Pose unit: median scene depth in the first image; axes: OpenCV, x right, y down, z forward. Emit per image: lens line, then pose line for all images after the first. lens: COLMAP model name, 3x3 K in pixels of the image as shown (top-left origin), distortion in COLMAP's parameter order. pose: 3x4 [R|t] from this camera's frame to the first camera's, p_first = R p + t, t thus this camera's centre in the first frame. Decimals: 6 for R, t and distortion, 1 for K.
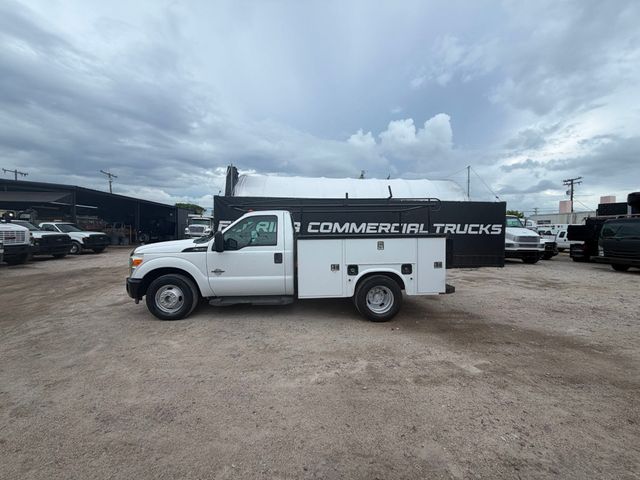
lens RADIAL K [[257.1, 0, 320.6], [0, 257.1, 243.1], [0, 0, 1]] dist [0.000545, -0.000673]
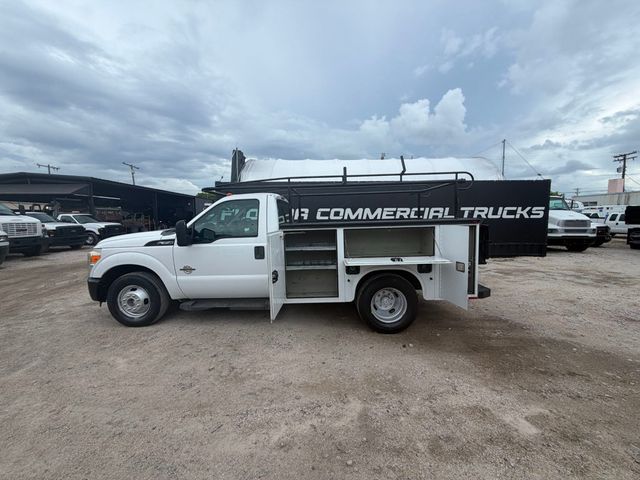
lens RADIAL K [[254.9, 0, 319.1], [0, 254.9, 240.4], [0, 0, 1]] dist [-0.001845, 0.000493]
pose [[0.995906, -0.009043, -0.089945, 0.054471], [0.012661, 0.999130, 0.039737, -0.005507], [0.089507, -0.040713, 0.995154, 0.131315]]
